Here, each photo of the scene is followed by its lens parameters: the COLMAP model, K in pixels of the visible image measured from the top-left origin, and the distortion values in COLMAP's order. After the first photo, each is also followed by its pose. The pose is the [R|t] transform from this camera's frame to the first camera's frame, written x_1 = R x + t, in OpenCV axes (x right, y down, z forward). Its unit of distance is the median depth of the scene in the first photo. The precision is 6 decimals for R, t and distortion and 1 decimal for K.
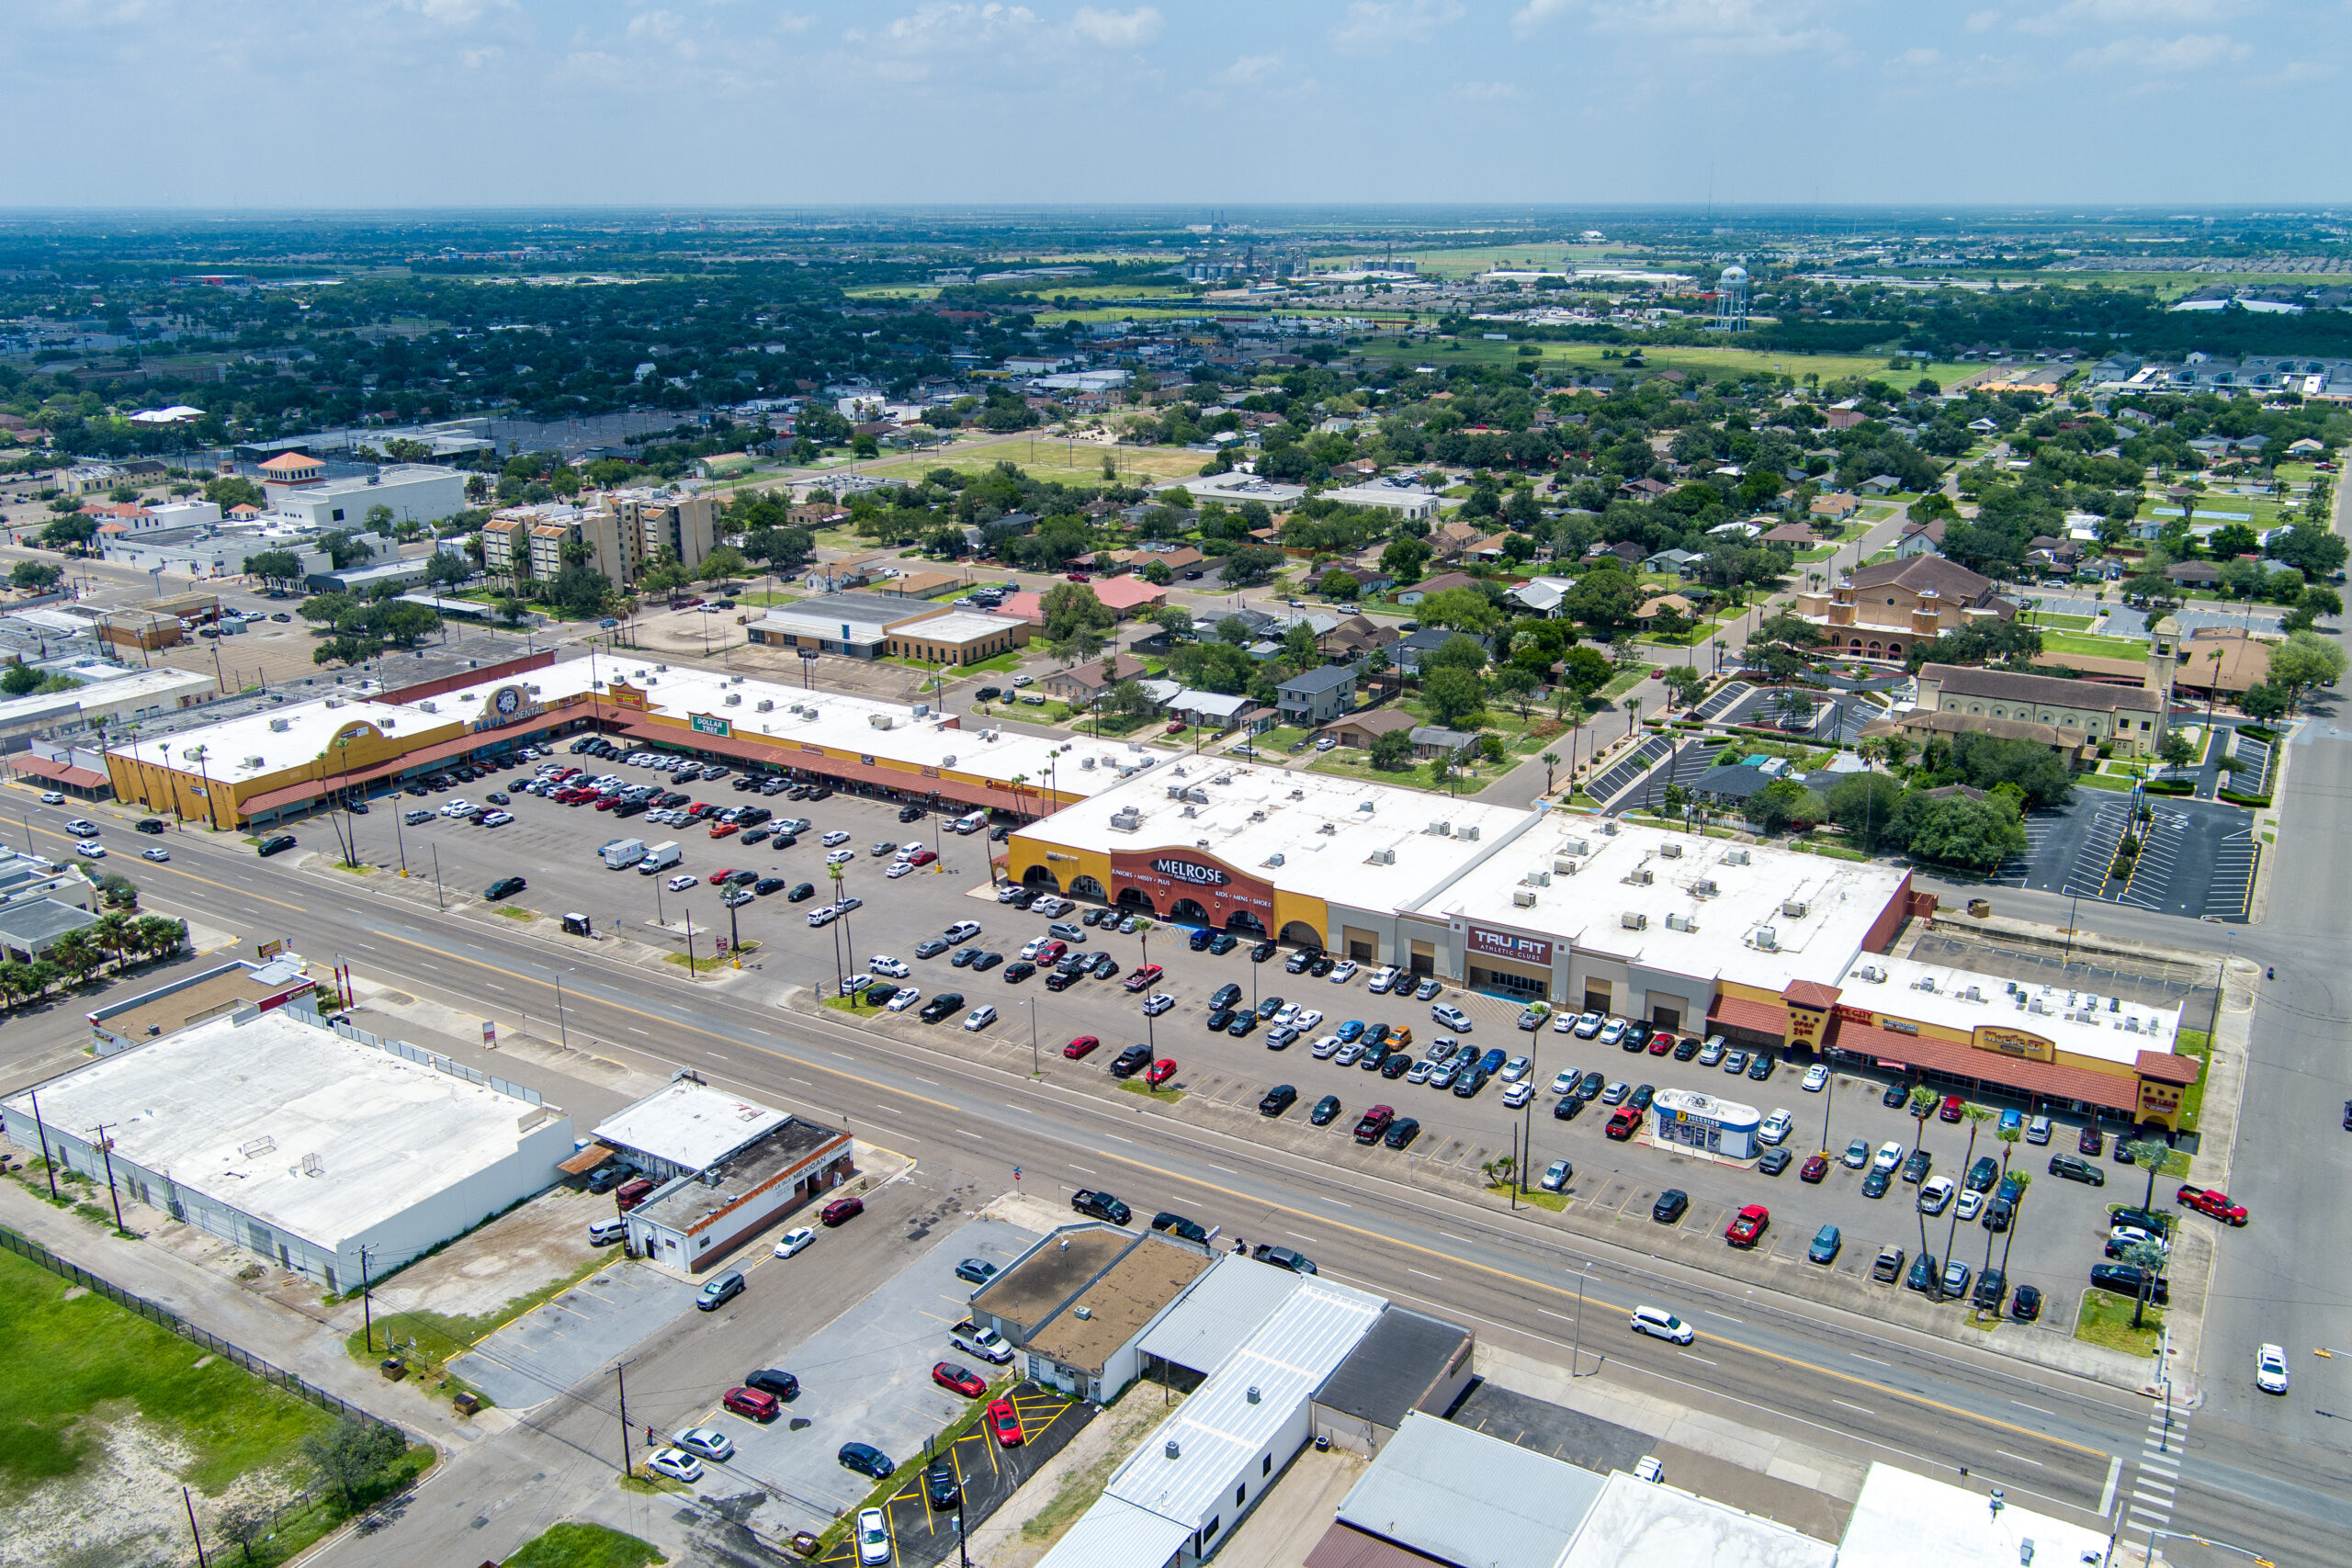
lens RADIAL K [[1877.8, 0, 1176.0], [0, 1877.8, 784.0], [0, 0, 1]] dist [-0.004860, -0.006755]
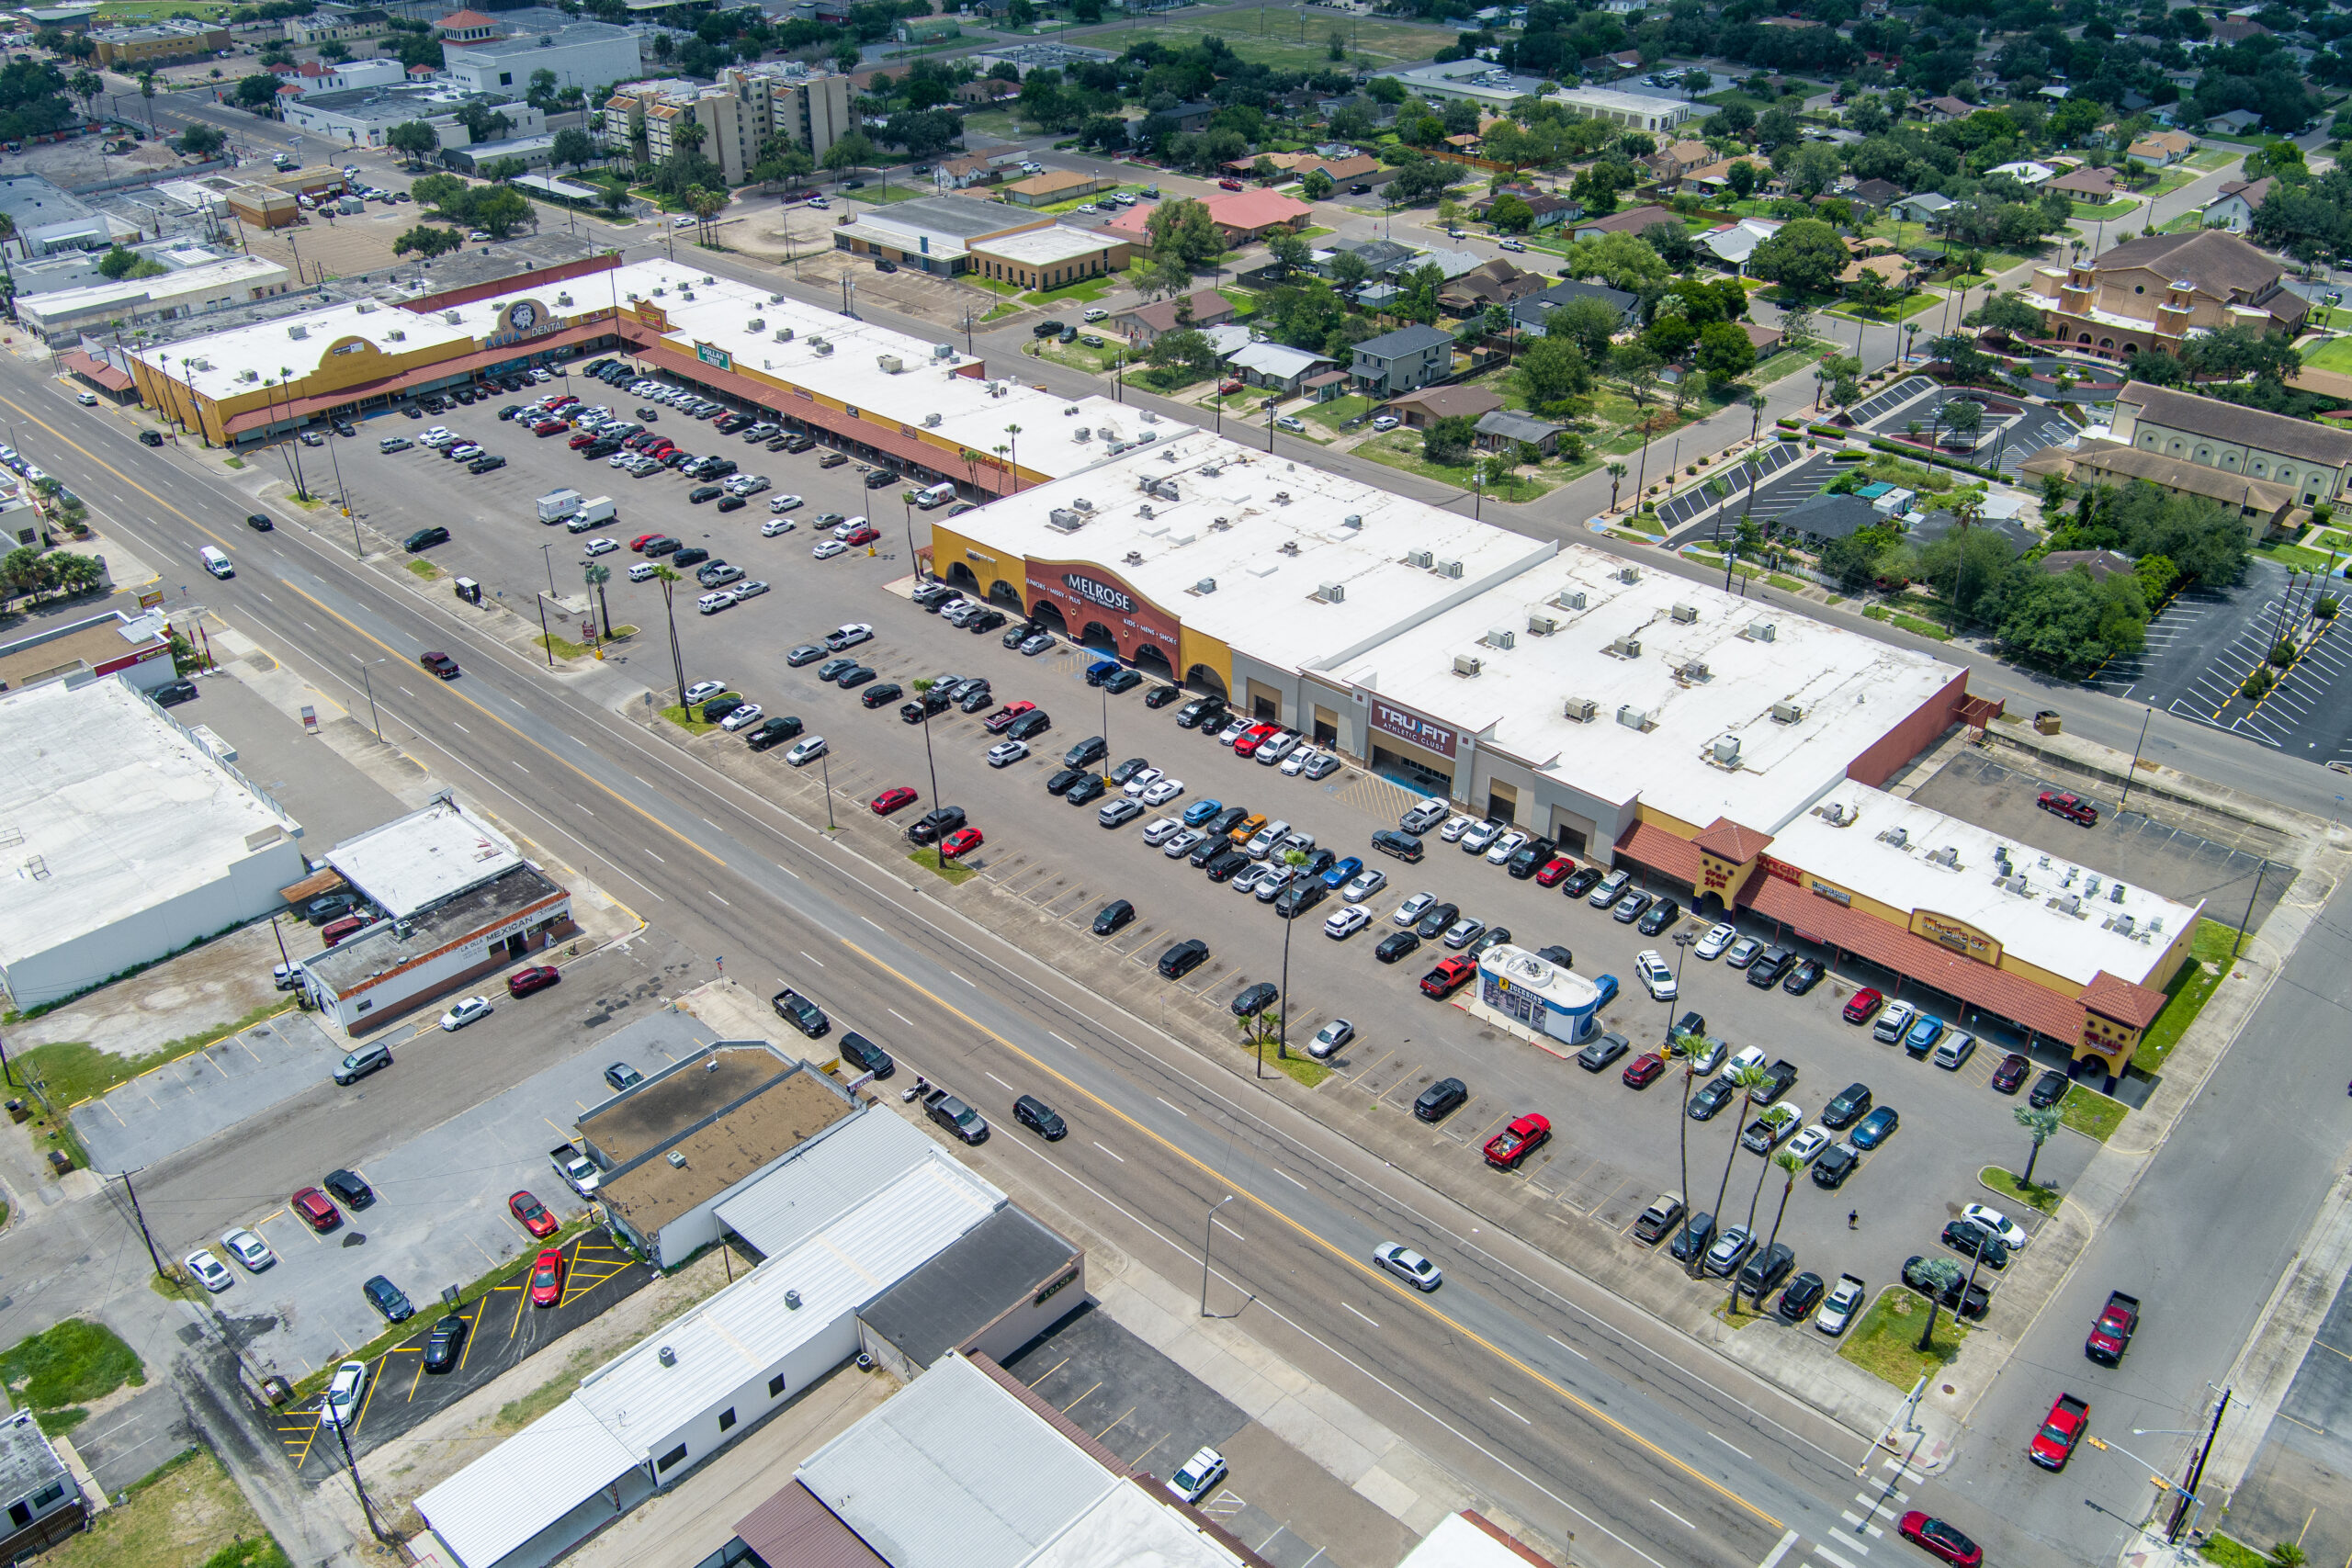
lens RADIAL K [[1897.0, 0, 1176.0], [0, 1897.0, 784.0], [0, 0, 1]] dist [-0.070665, -0.001651]
pose [[0.979752, 0.106557, -0.169506, 0.181489], [-0.065932, 0.971103, 0.229374, -0.064157], [0.189049, -0.213553, 0.958465, 0.131746]]
